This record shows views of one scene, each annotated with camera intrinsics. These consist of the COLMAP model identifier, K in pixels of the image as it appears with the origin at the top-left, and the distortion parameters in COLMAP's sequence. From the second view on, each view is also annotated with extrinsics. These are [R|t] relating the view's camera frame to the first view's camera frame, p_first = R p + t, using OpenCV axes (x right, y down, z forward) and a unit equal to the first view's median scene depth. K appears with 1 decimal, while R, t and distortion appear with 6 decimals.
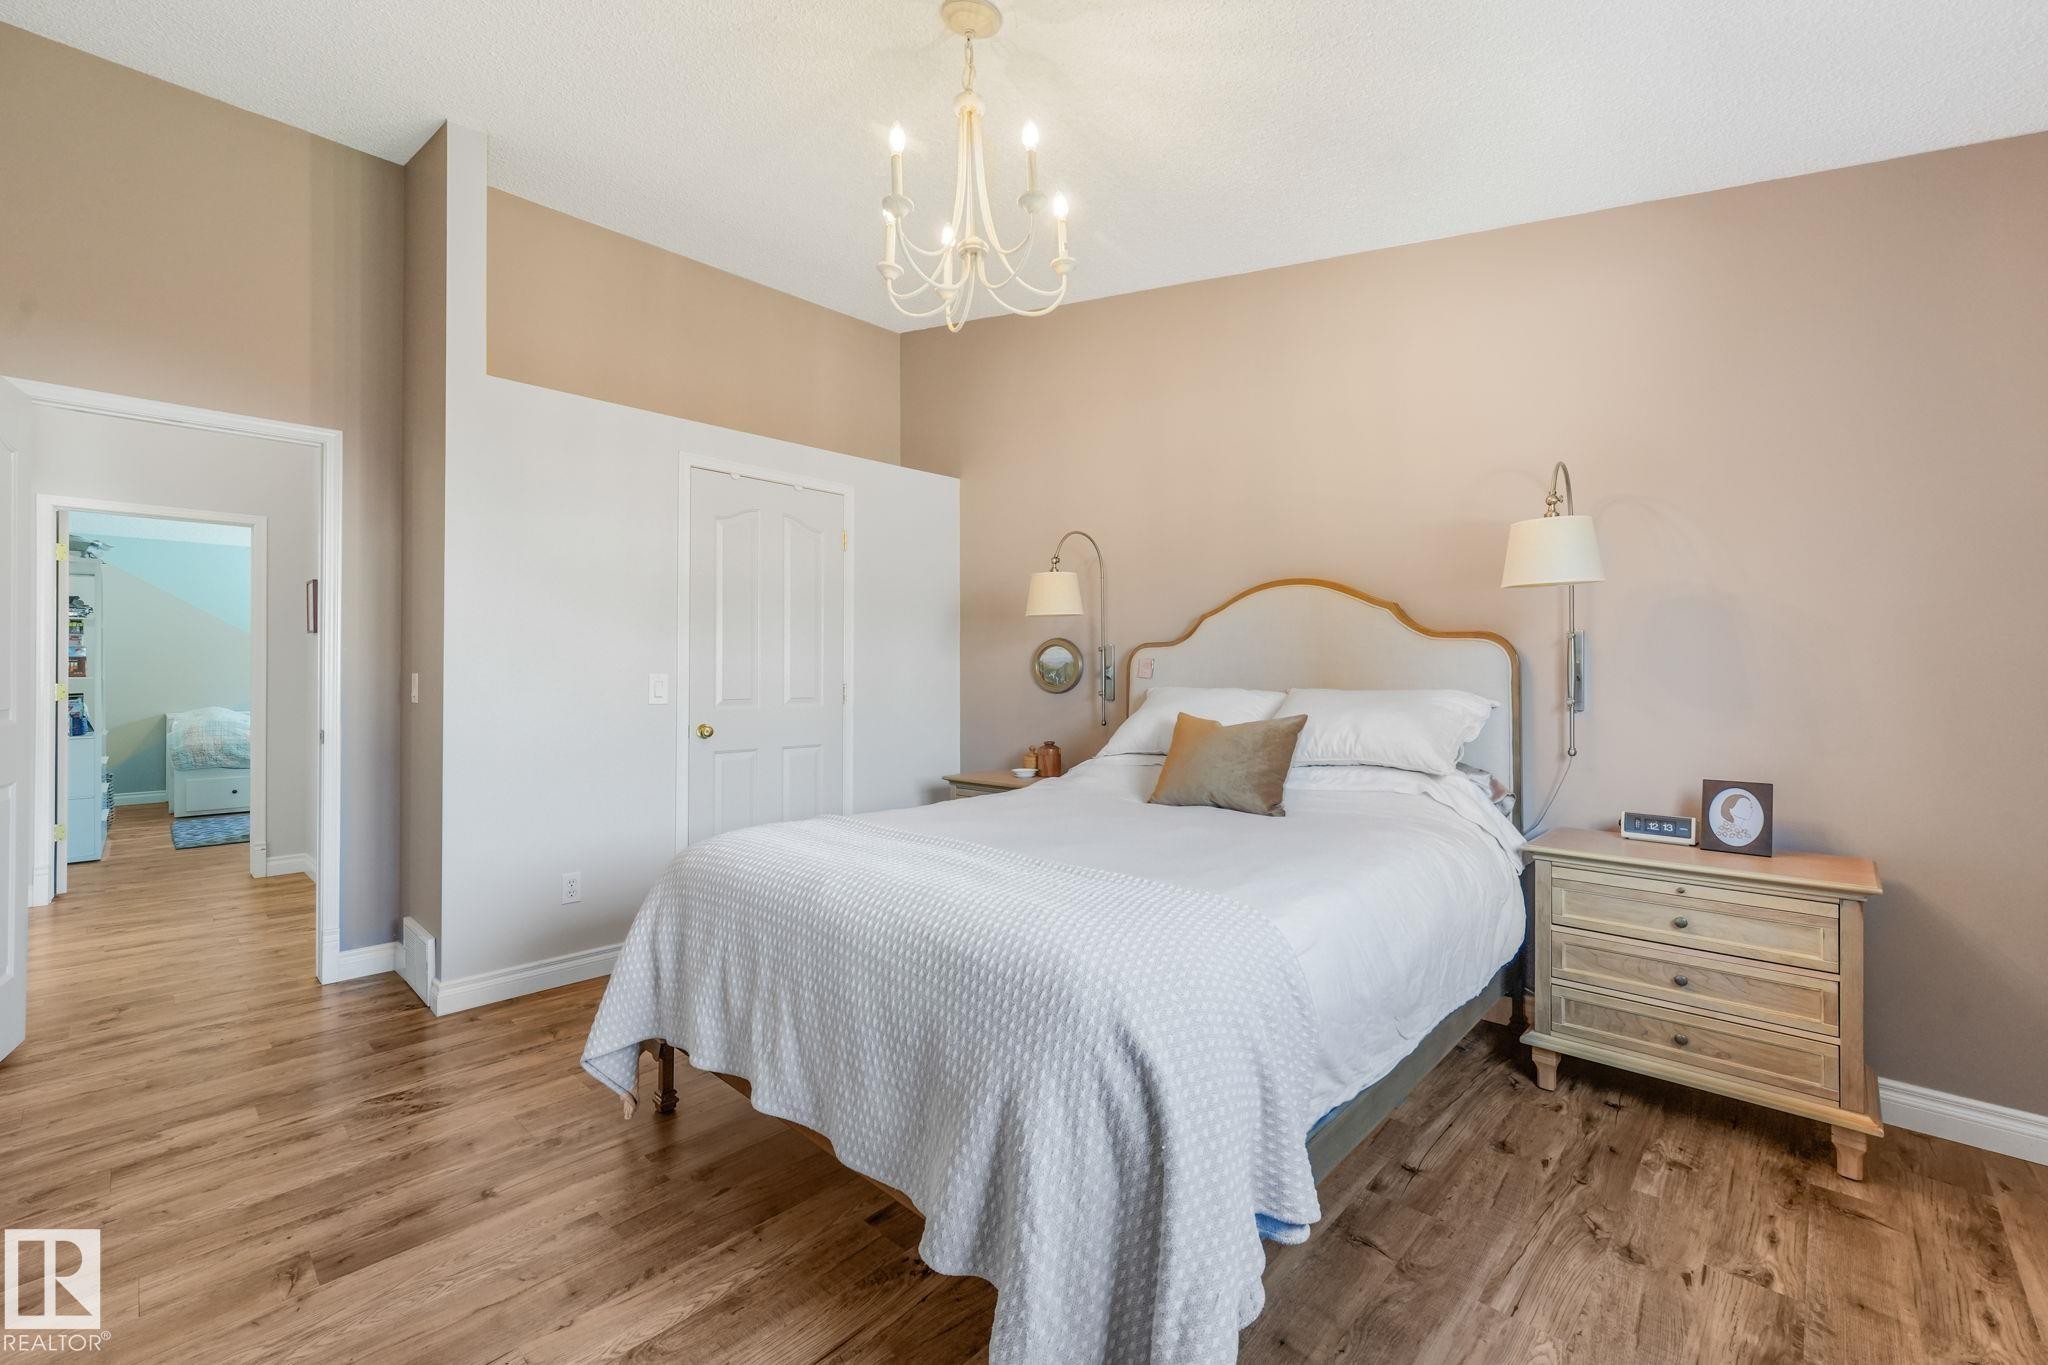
lens RADIAL K [[861.7, 0, 1022.6], [0, 861.7, 668.2], [0, 0, 1]] dist [0.000864, 0.000150]
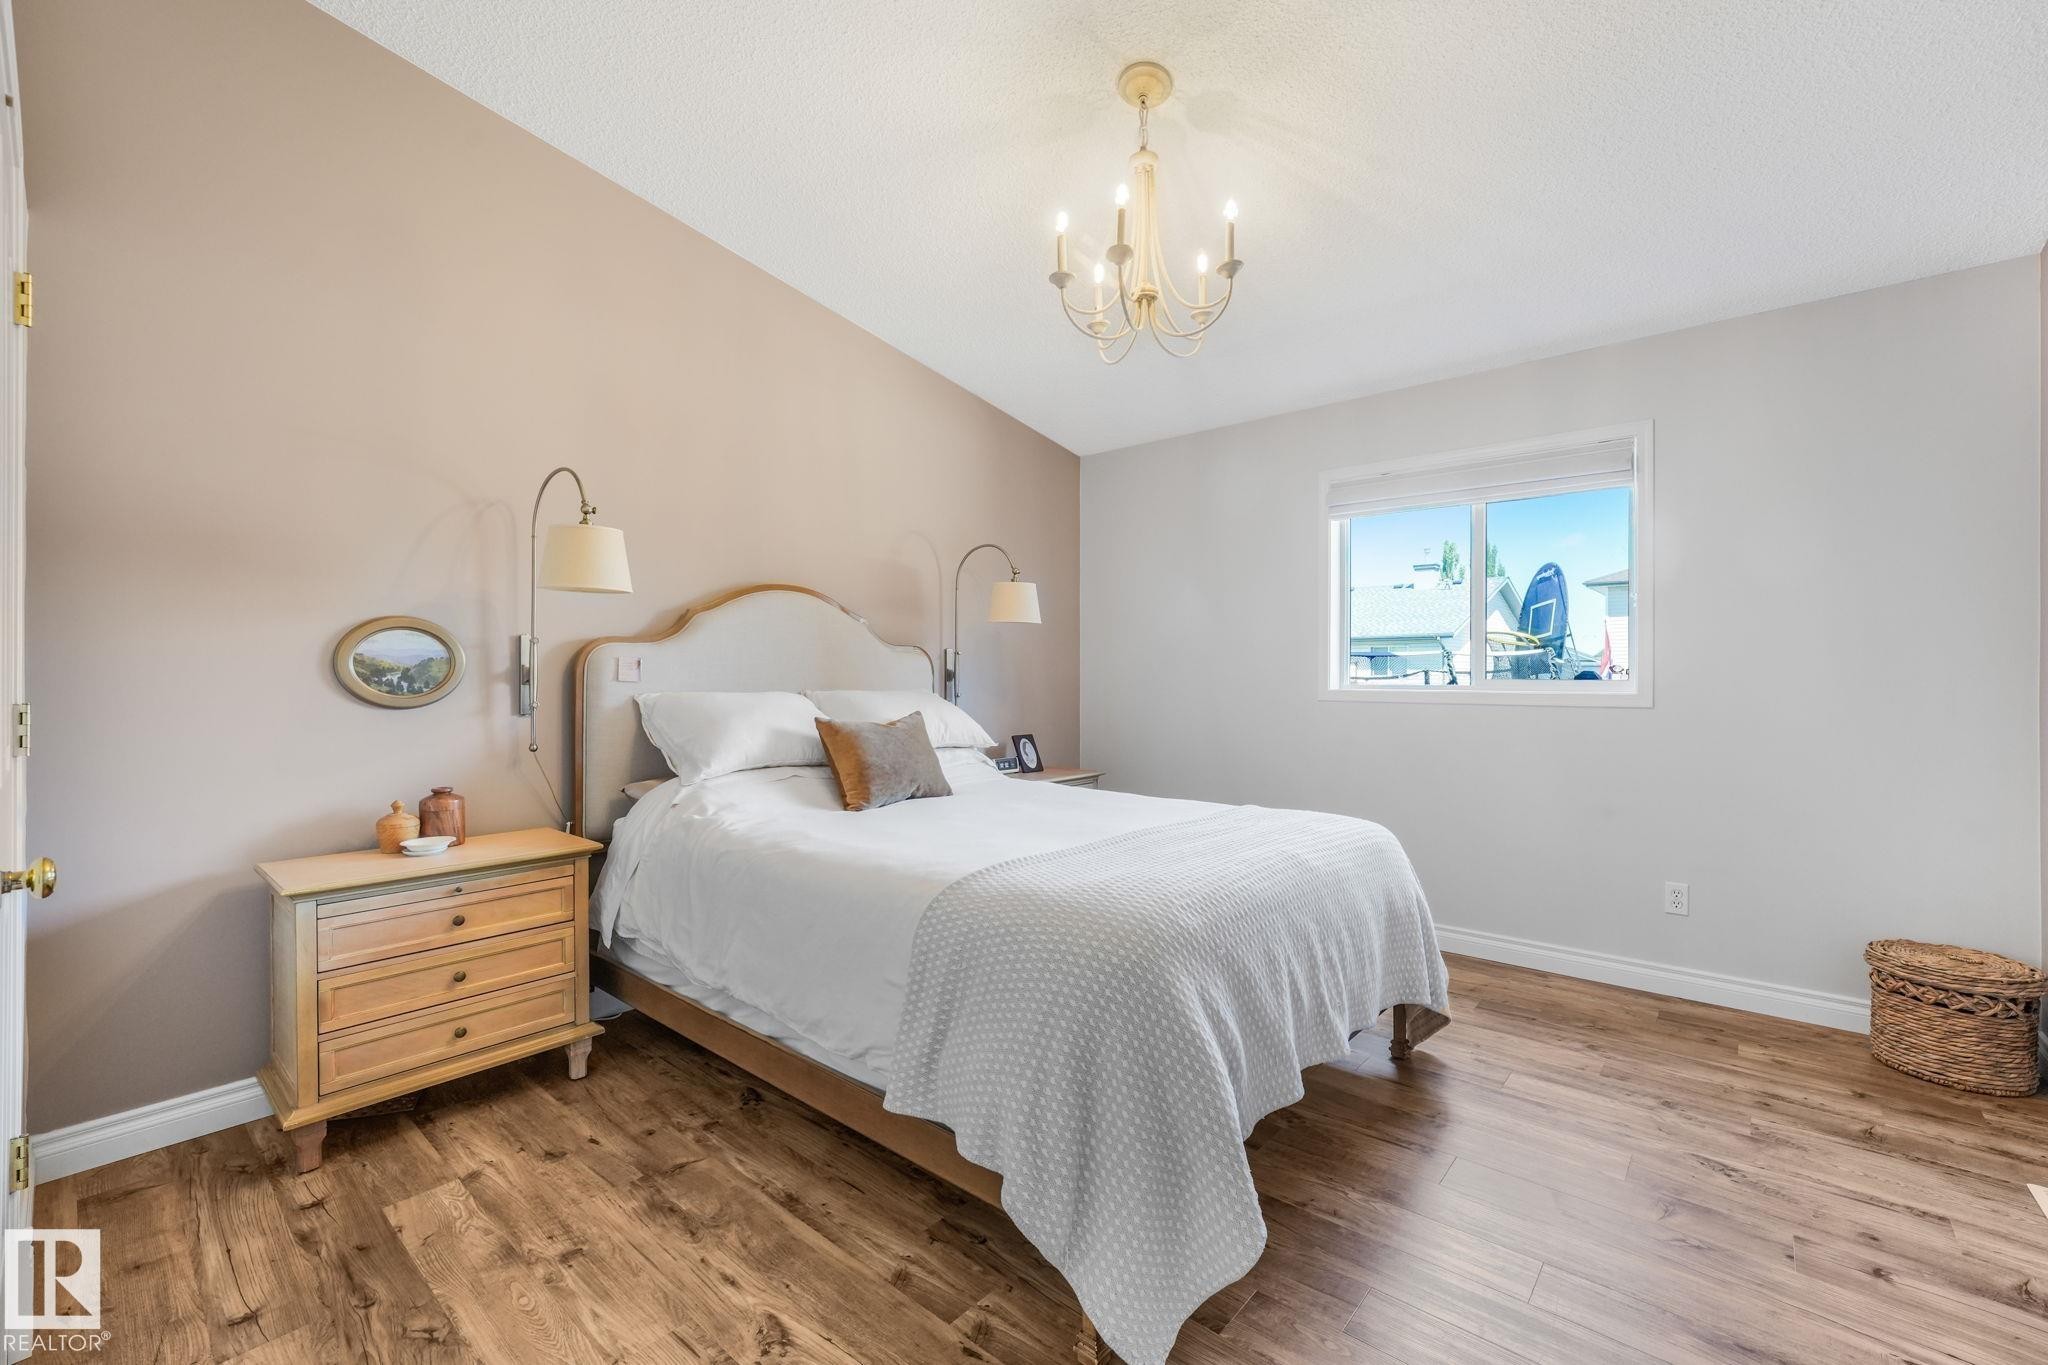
lens RADIAL K [[848.9, 0, 1024.0], [0, 848.9, 682.5], [0, 0, 1]] dist [-0.000929, 0.000021]
pose [[-0.047952, -0.002830, 0.998846, -0.884529], [-0.007092, 0.999972, 0.002493, 0.010198], [-0.998824, -0.006964, -0.047971, 0.946312]]
